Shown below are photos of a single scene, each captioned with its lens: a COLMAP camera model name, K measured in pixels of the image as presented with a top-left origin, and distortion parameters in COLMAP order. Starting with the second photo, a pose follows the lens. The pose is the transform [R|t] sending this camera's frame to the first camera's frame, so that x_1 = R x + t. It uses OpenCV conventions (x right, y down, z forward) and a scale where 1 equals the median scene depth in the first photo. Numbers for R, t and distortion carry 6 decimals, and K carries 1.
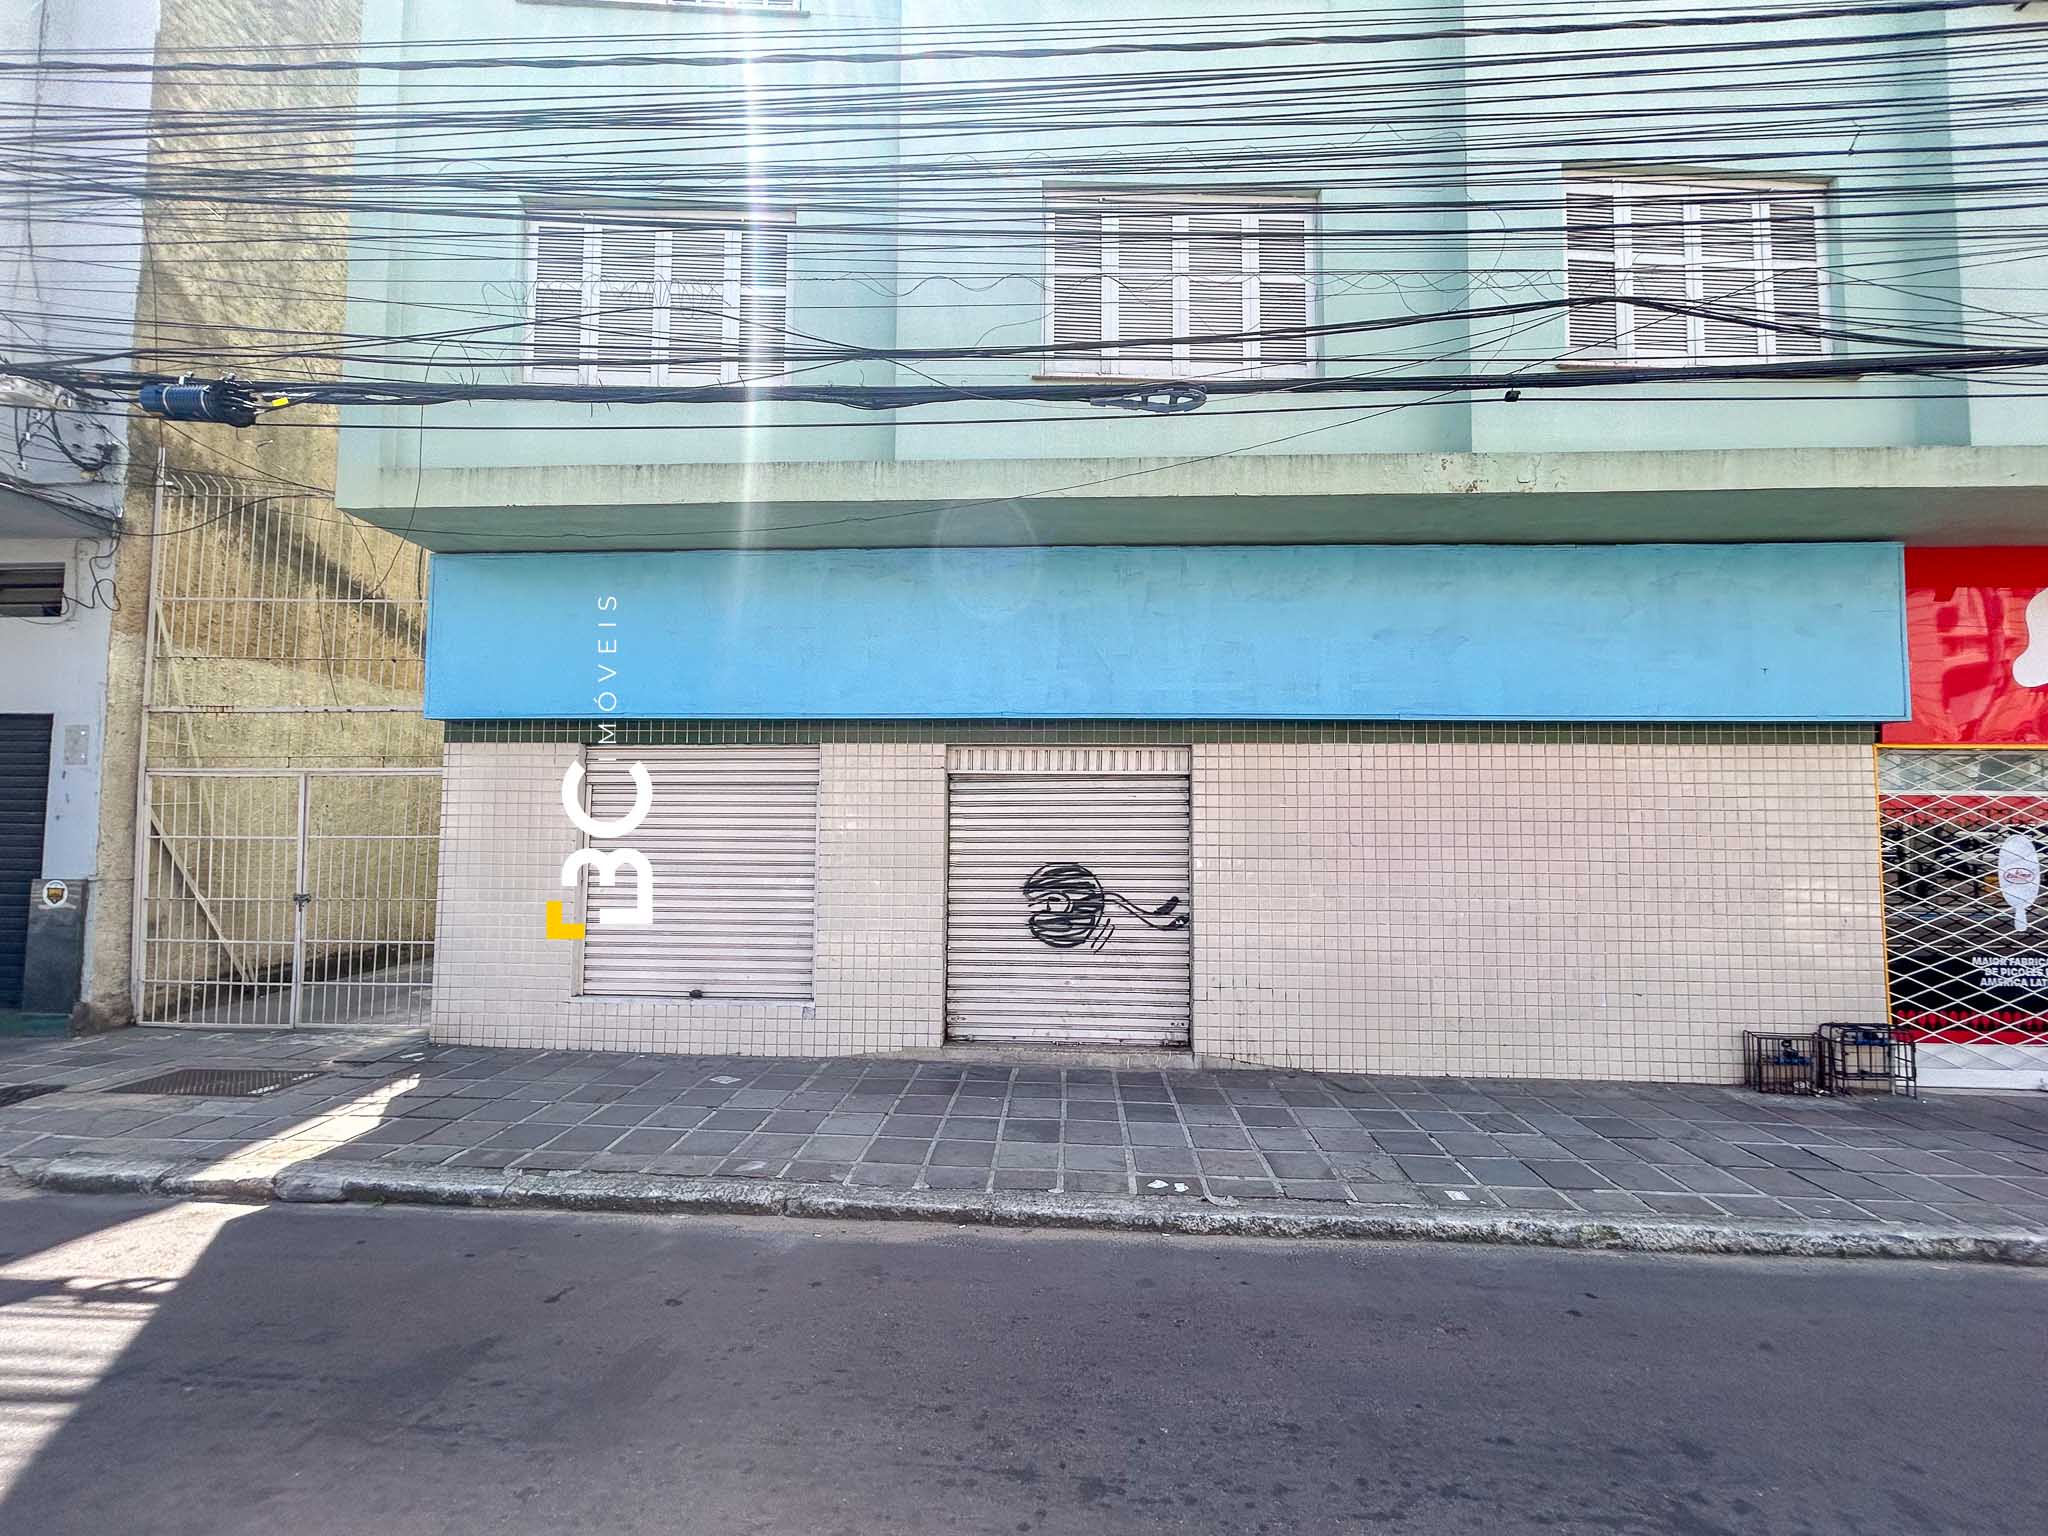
lens RADIAL K [[857.8, 0, 1024.0], [0, 857.8, 768.0], [0, 0, 1]] dist [-0.003178, -0.000222]
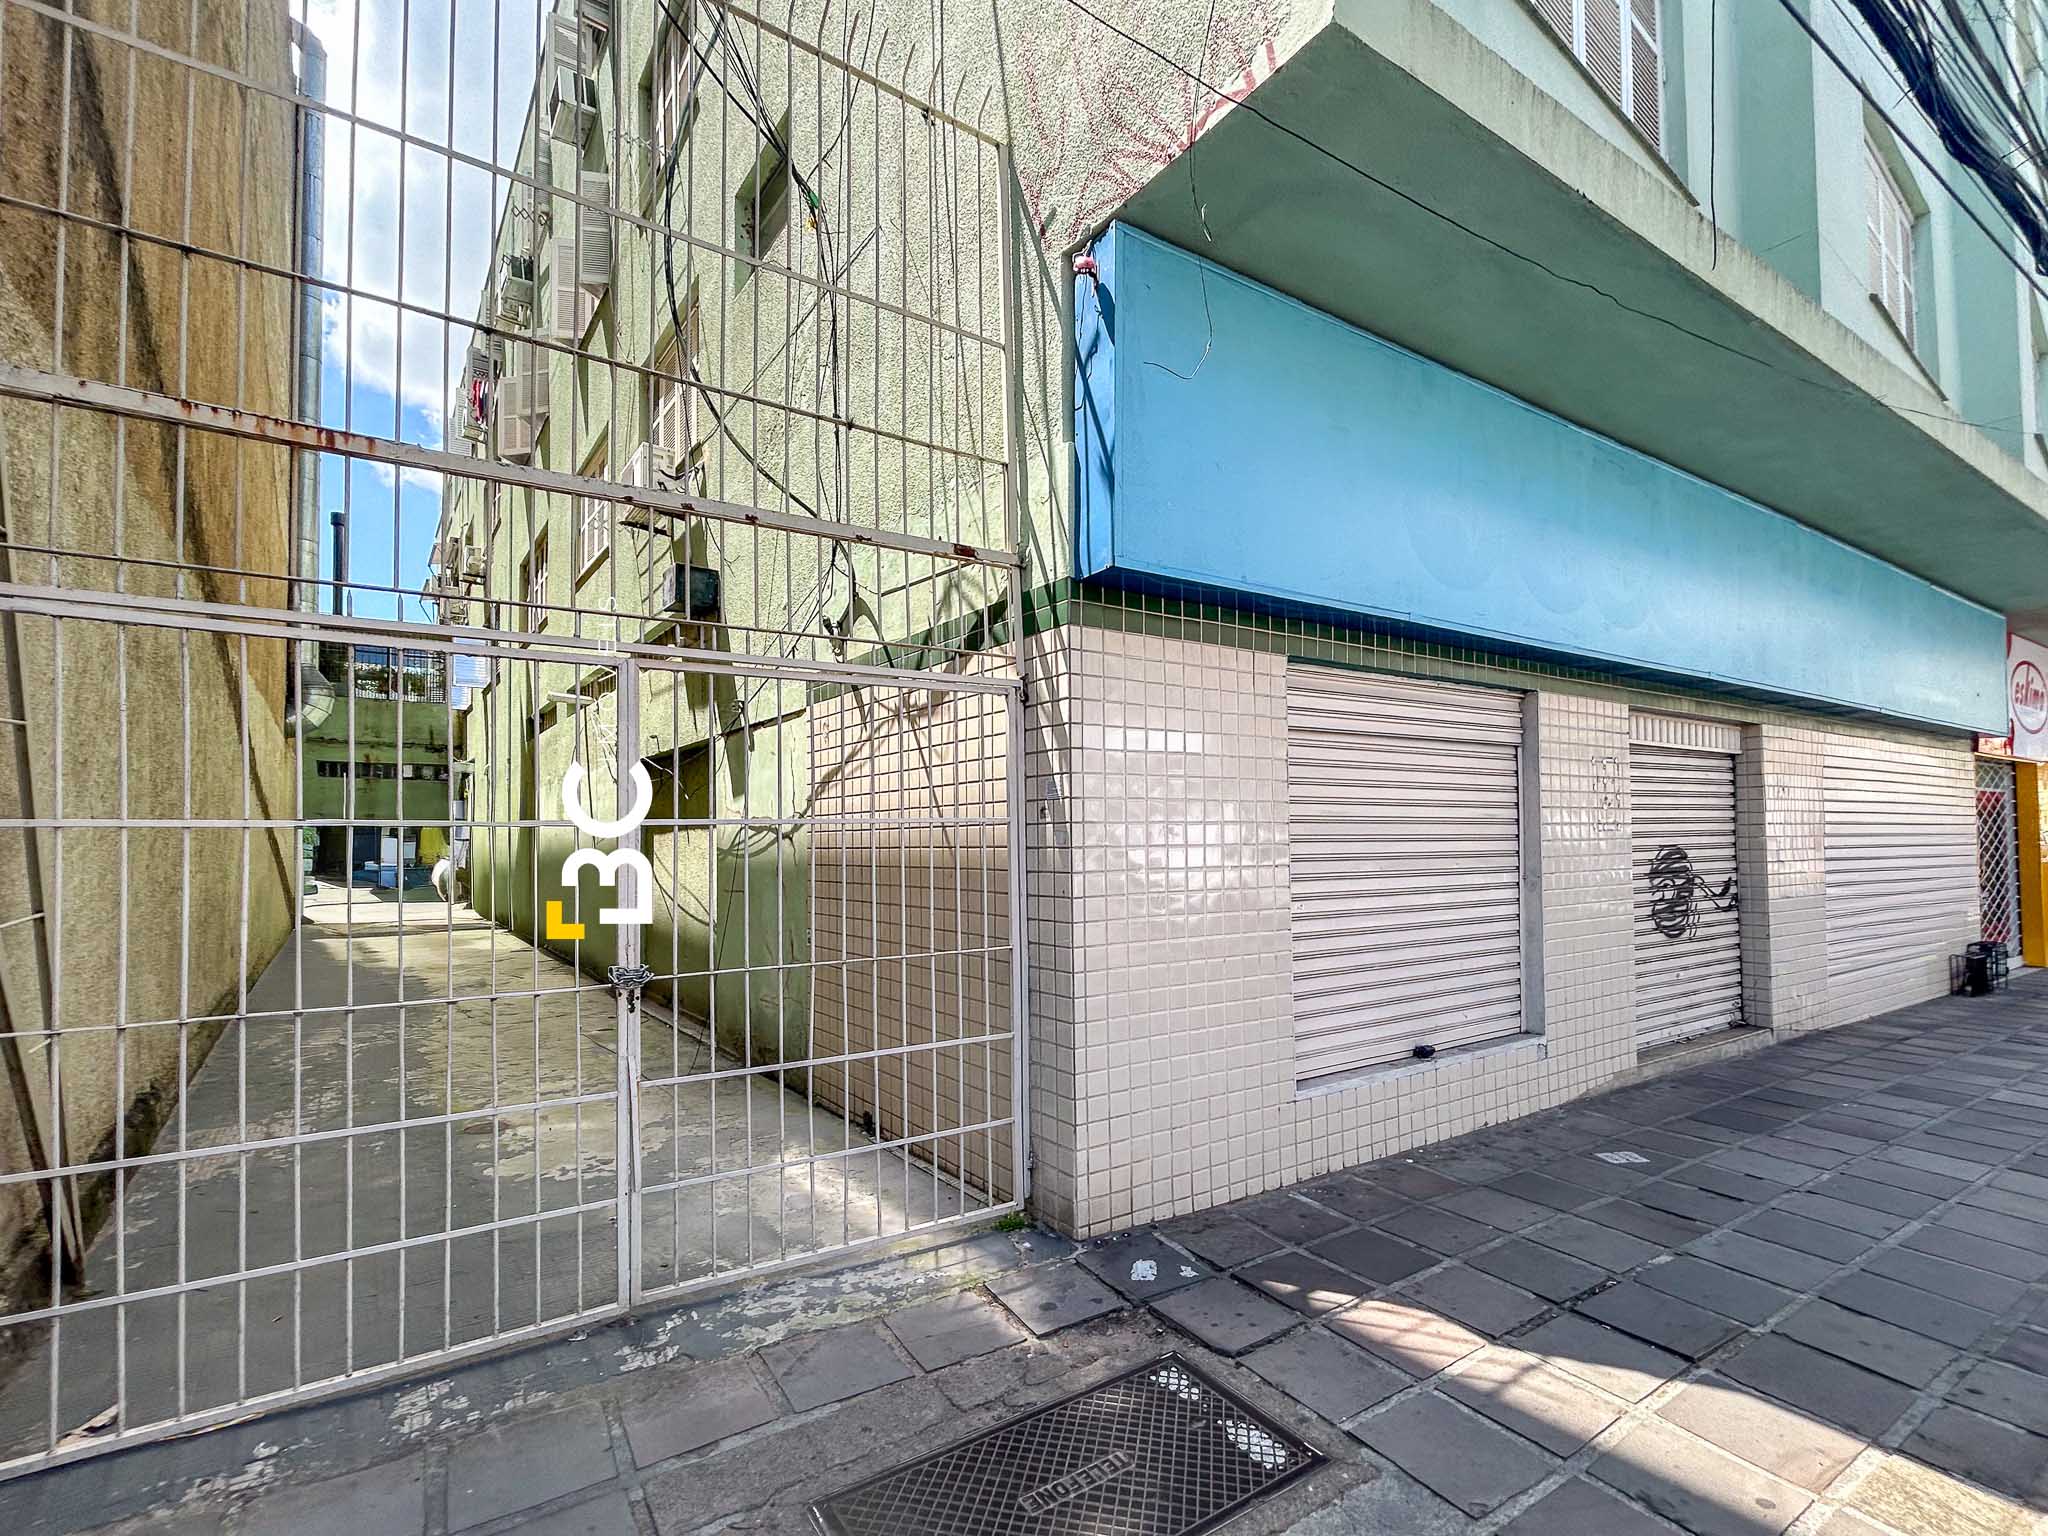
lens RADIAL K [[842.2, 0, 1024.5], [0, 842.2, 834.4], [0, 0, 1]] dist [-0.000044, 0.000079]
pose [[0.820332, -0.007468, 0.571839, -1.036702], [-0.018275, 0.999062, 0.039264, 0.076790], [-0.571596, -0.042660, 0.819425, 0.665720]]
